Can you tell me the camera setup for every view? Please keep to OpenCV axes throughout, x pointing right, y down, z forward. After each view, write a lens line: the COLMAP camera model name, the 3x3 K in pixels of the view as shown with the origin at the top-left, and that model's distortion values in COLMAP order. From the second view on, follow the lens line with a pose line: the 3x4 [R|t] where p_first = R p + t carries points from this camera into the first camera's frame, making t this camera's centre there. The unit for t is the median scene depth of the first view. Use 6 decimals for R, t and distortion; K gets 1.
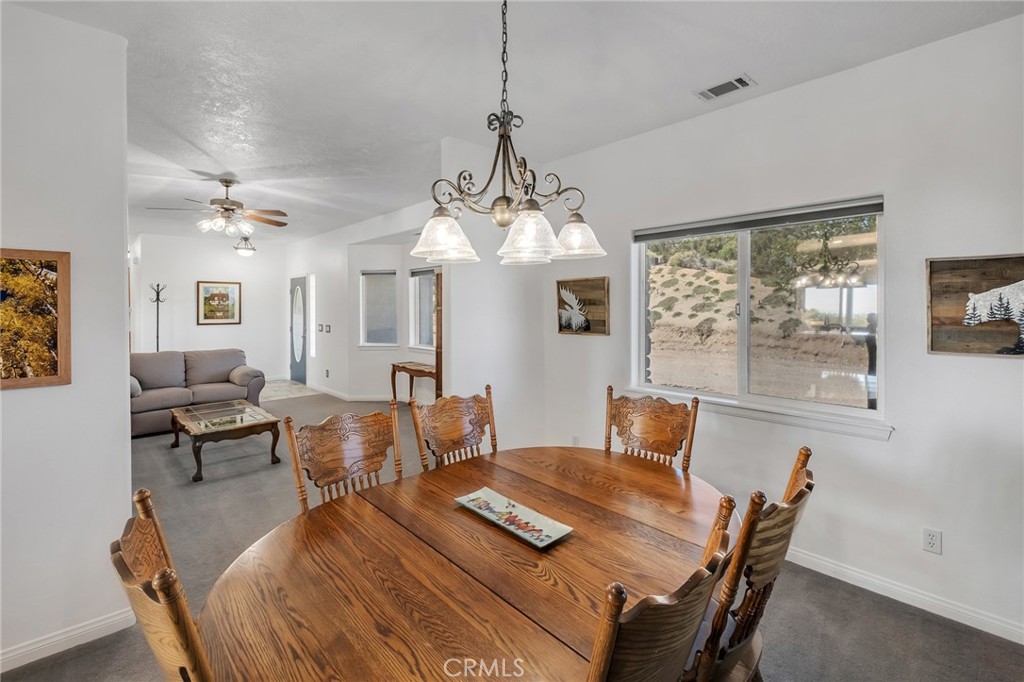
lens RADIAL K [[452.5, 0, 512.9], [0, 452.5, 307.9], [0, 0, 1]] dist [-0.001652, -0.000414]
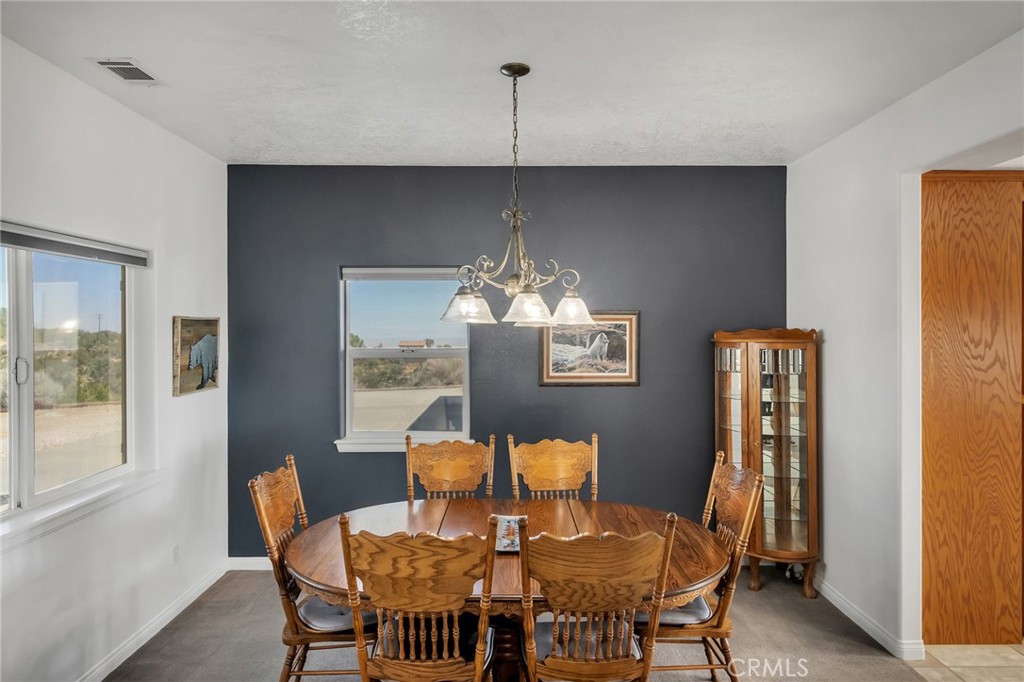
lens RADIAL K [[626.9, 0, 511.8], [0, 626.9, 327.2], [0, 0, 1]] dist [-0.000980, -0.000466]
pose [[-0.741355, 0.007360, 0.671073, -0.530801], [0.008298, 0.999964, -0.001801, -0.044209], [-0.671062, 0.004233, -0.741389, 1.037774]]
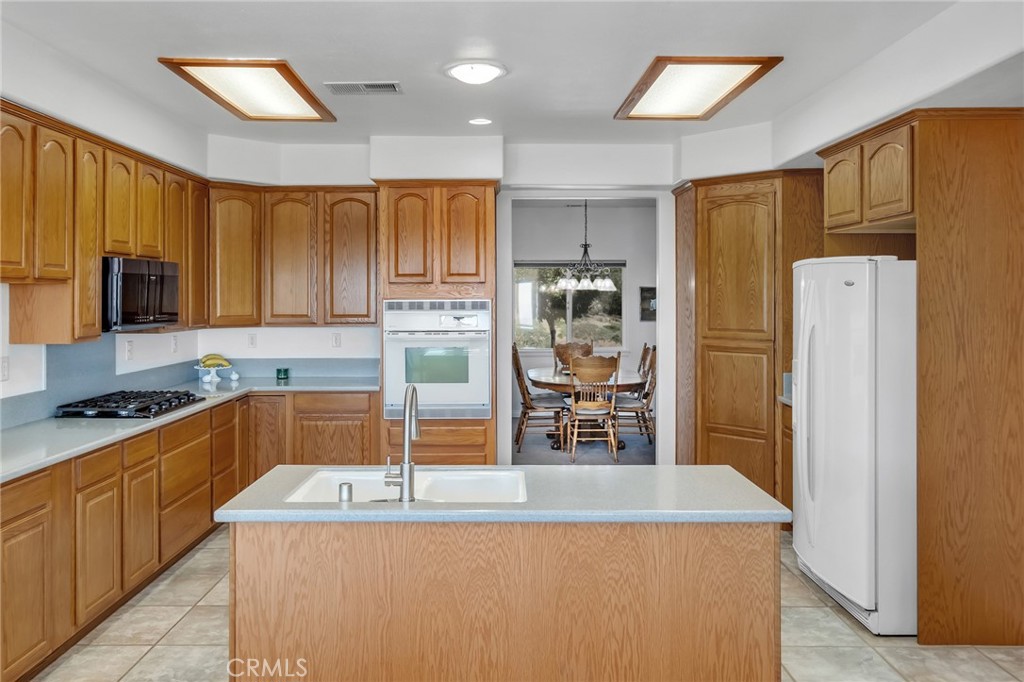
lens RADIAL K [[785.7, 0, 511.7], [0, 785.7, 275.8], [0, 0, 1]] dist [-0.000943, -0.001347]
pose [[0.672404, 0.023555, 0.739810, -1.983648], [0.000810, 0.999469, -0.032560, -0.013397], [-0.740184, 0.022493, 0.672028, -1.029465]]
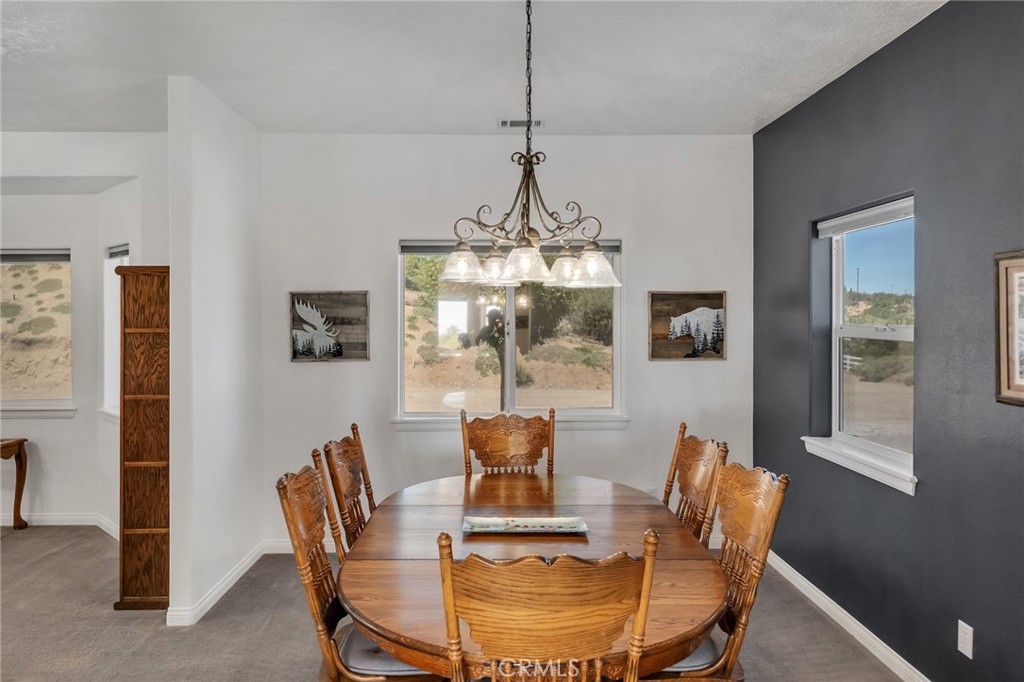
lens RADIAL K [[667.2, 0, 499.1], [0, 667.2, 318.7], [0, 0, 1]] dist [-0.002542, -0.000668]
pose [[0.667988, 0.001565, 0.744171, -0.570238], [0.002789, 0.999985, -0.004607, -0.011139], [-0.744167, 0.005153, 0.667974, -0.008616]]
